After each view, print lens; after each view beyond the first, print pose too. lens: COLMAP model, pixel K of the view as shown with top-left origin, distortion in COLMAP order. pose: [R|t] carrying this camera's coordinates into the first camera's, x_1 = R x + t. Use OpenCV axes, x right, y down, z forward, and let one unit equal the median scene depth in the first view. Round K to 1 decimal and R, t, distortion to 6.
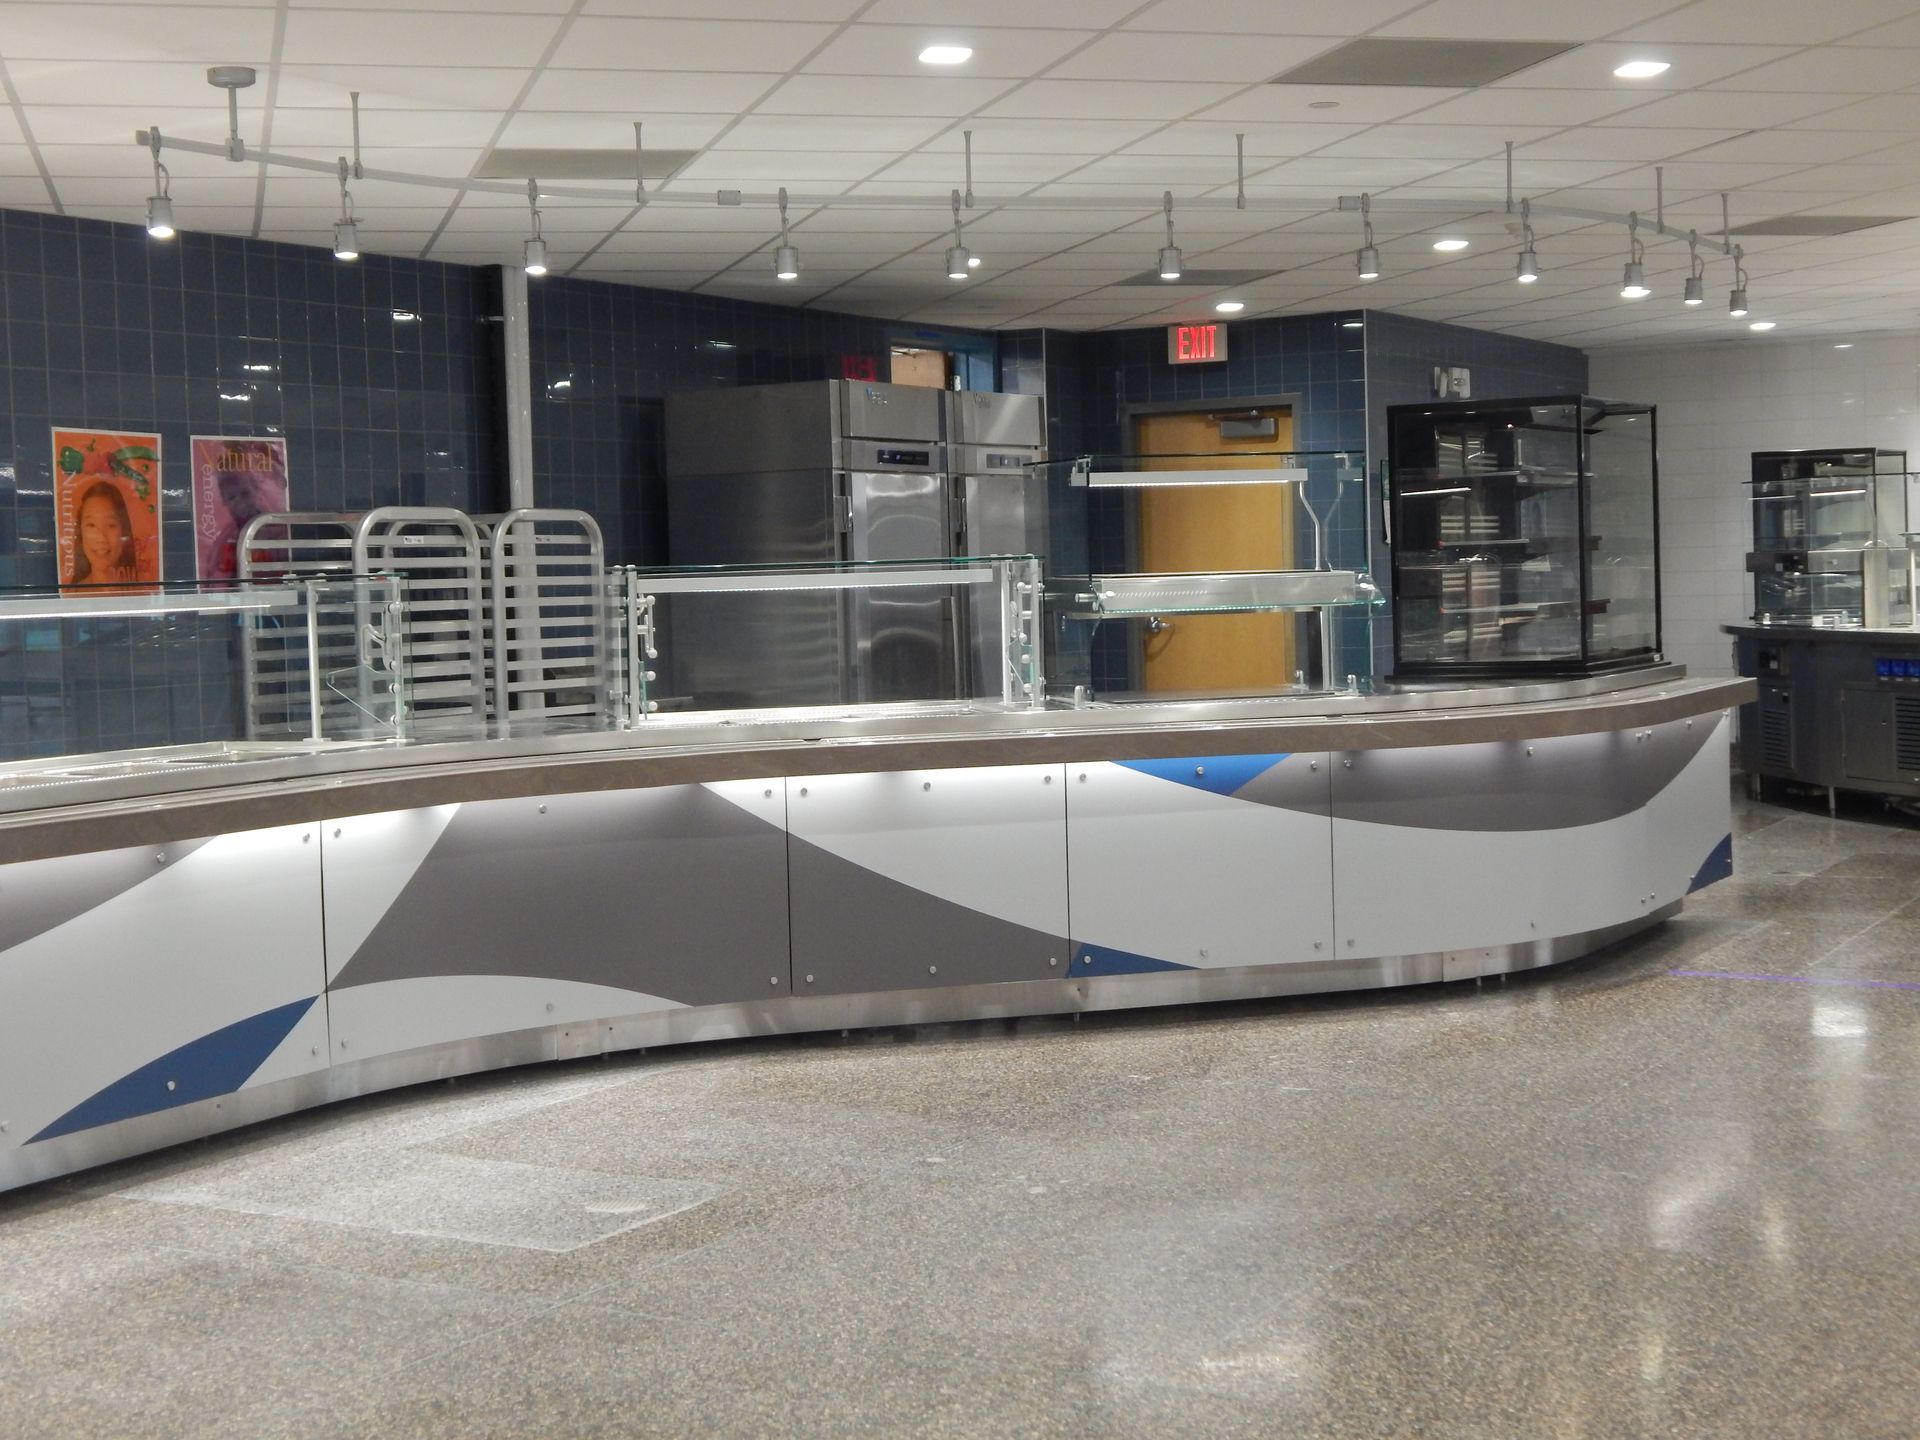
lens RADIAL K [[2693.0, 0, 959.0], [0, 2693.0, 675.0], [0, 0, 1]] dist [0.004322, -0.017549]
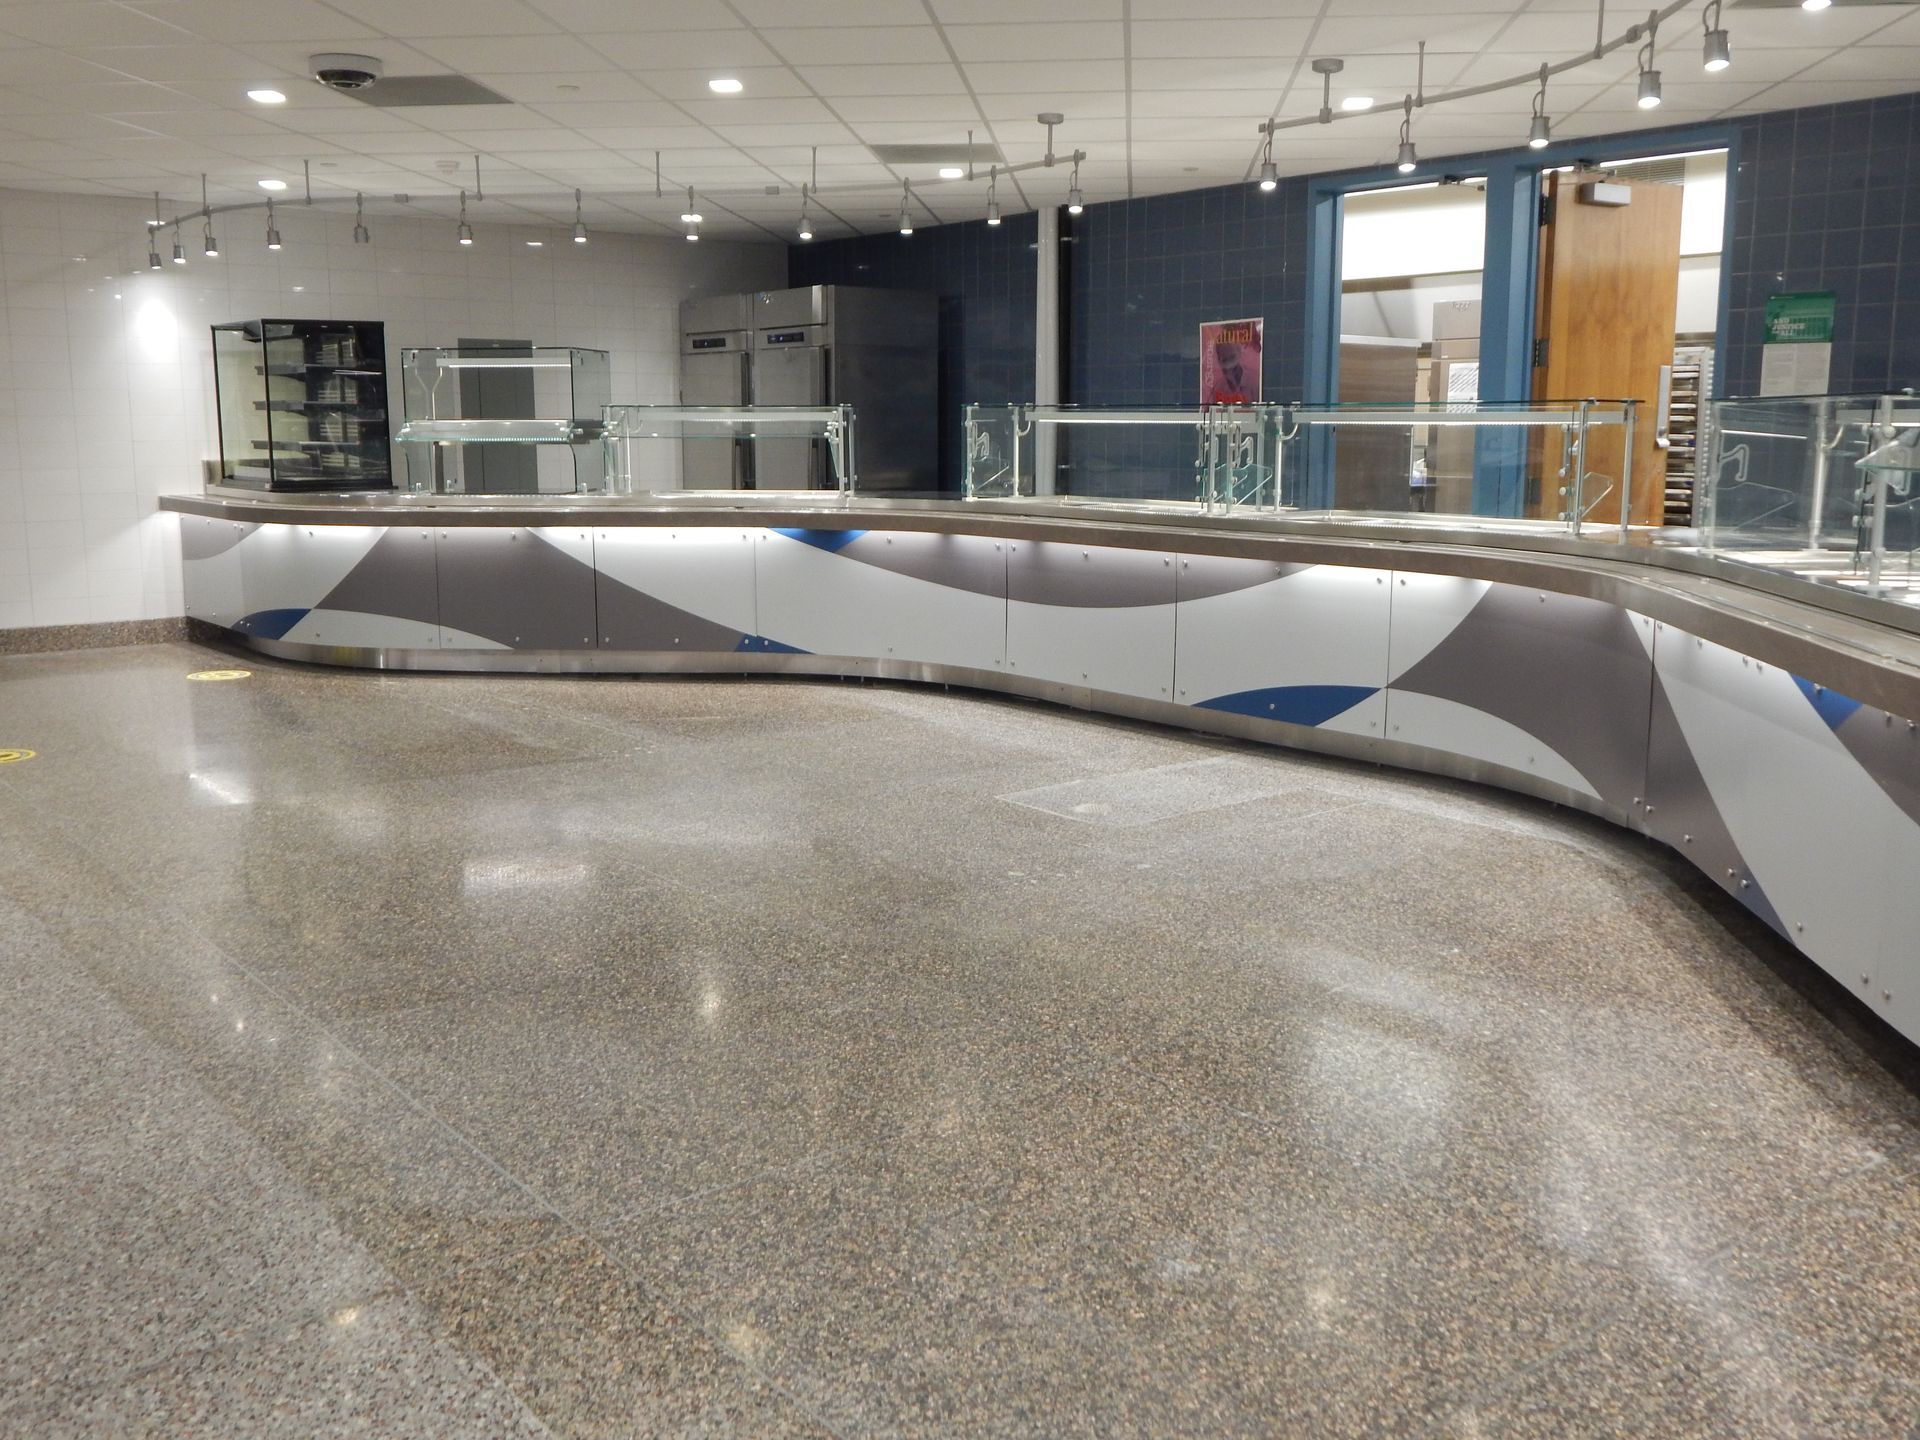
lens RADIAL K [[1741.4, 0, 975.0], [0, 1741.4, 698.3], [0, 0, 1]] dist [0.005071, -0.016884]
pose [[-0.350751, 0.176159, -0.919751, 0.605306], [-0.030238, 0.979505, 0.199135, -0.049833], [0.935981, 0.097658, -0.338235, 0.936505]]
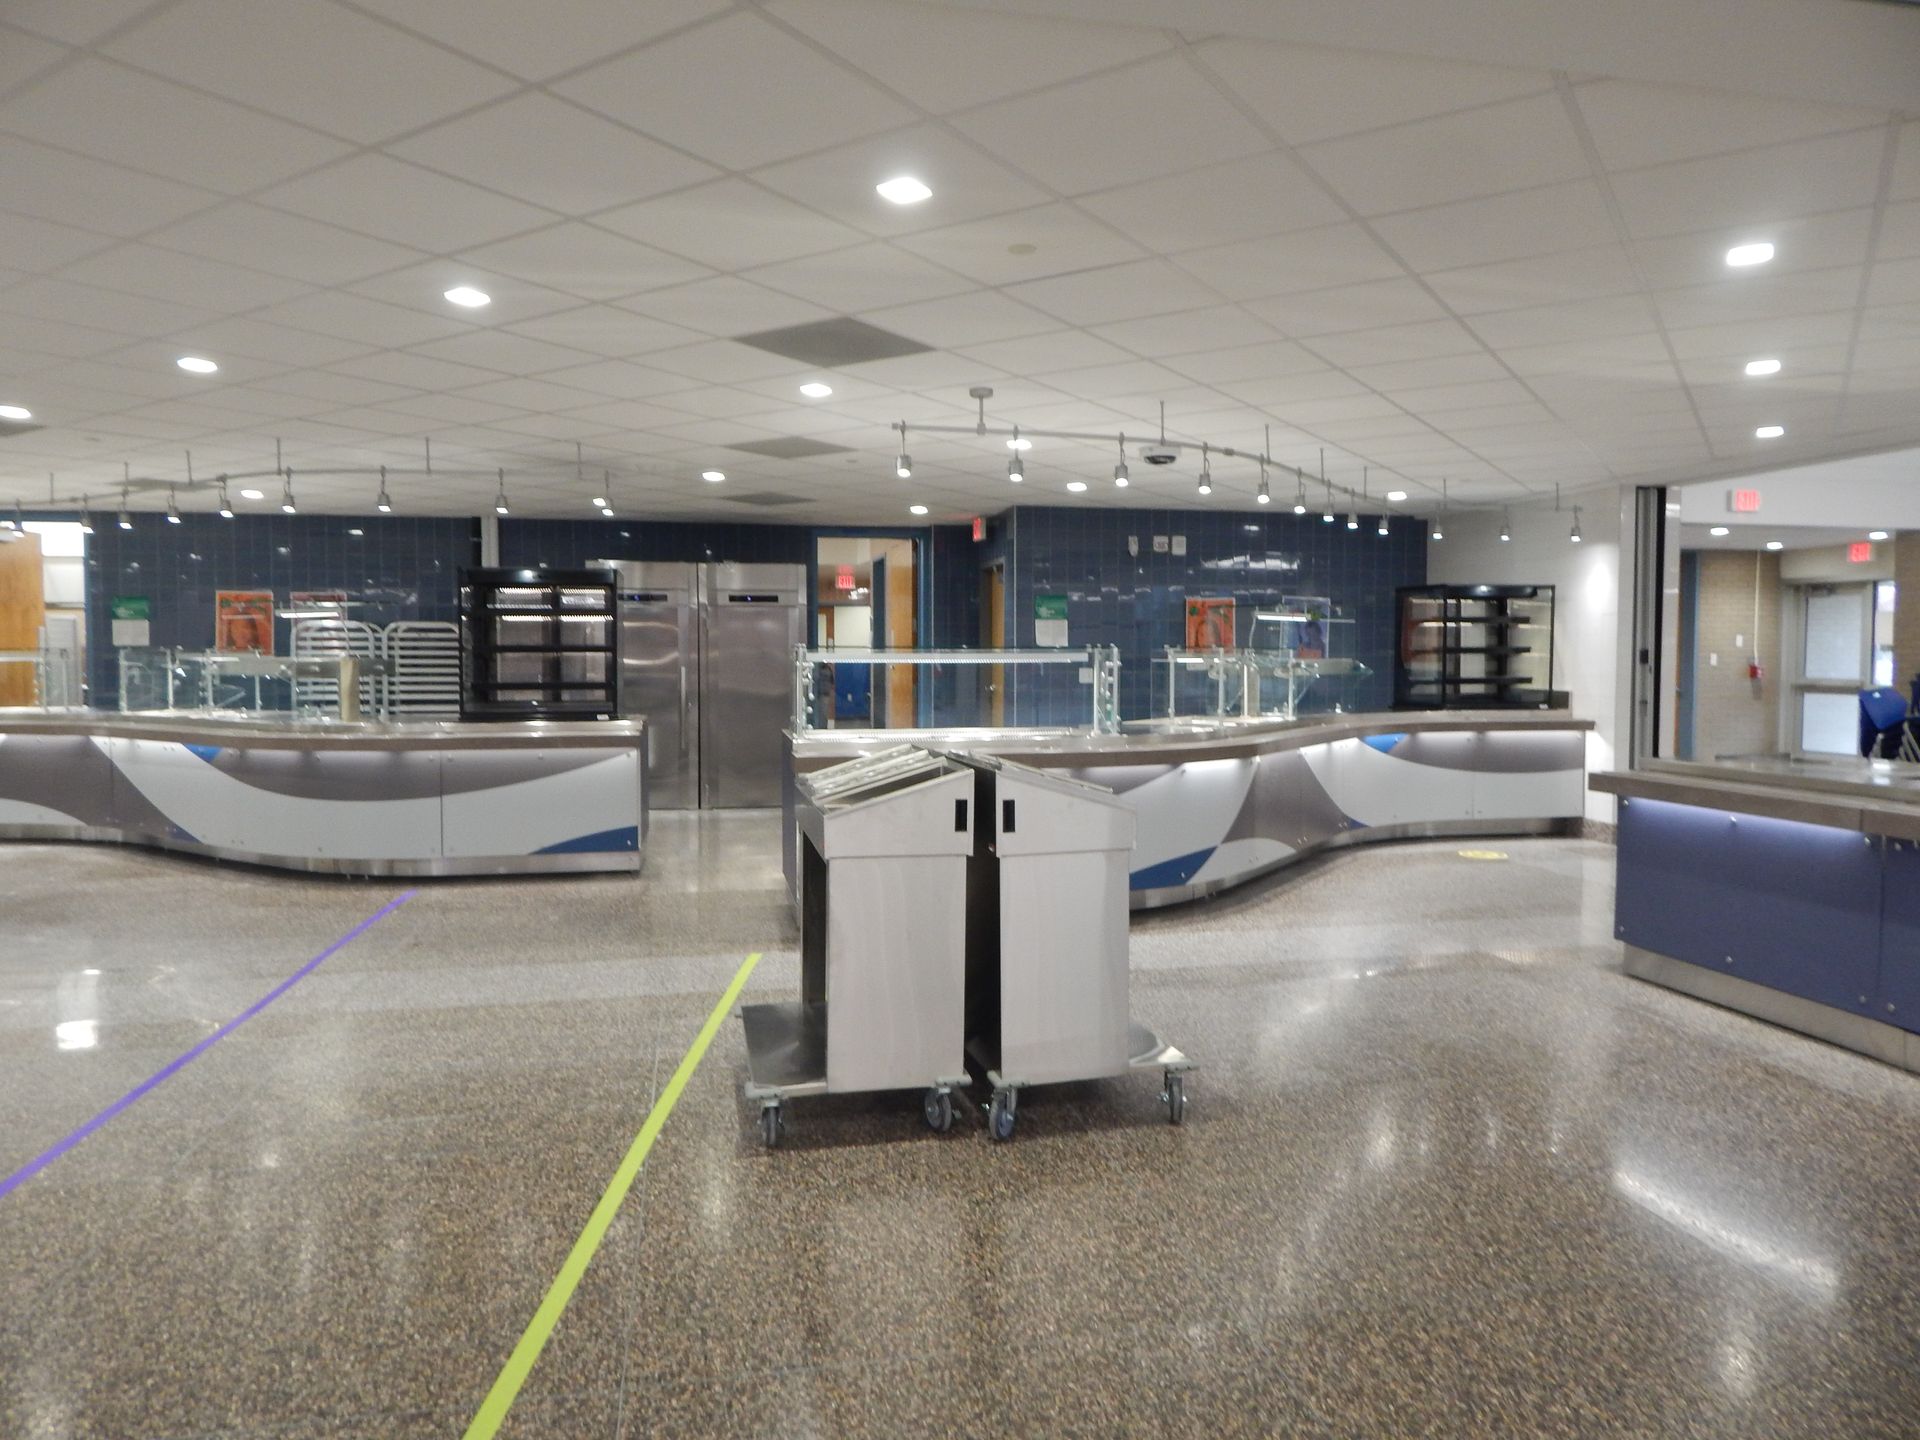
lens RADIAL K [[1248.1, 0, 960.0], [0, 1248.1, 720.0], [0, 0, 1]] dist [0.006729, 0.001643]
pose [[0.661312, 0.070601, -0.746781, 1.210724], [-0.050096, 0.997495, 0.049941, -0.067460], [0.748436, 0.004384, 0.663192, 0.785760]]
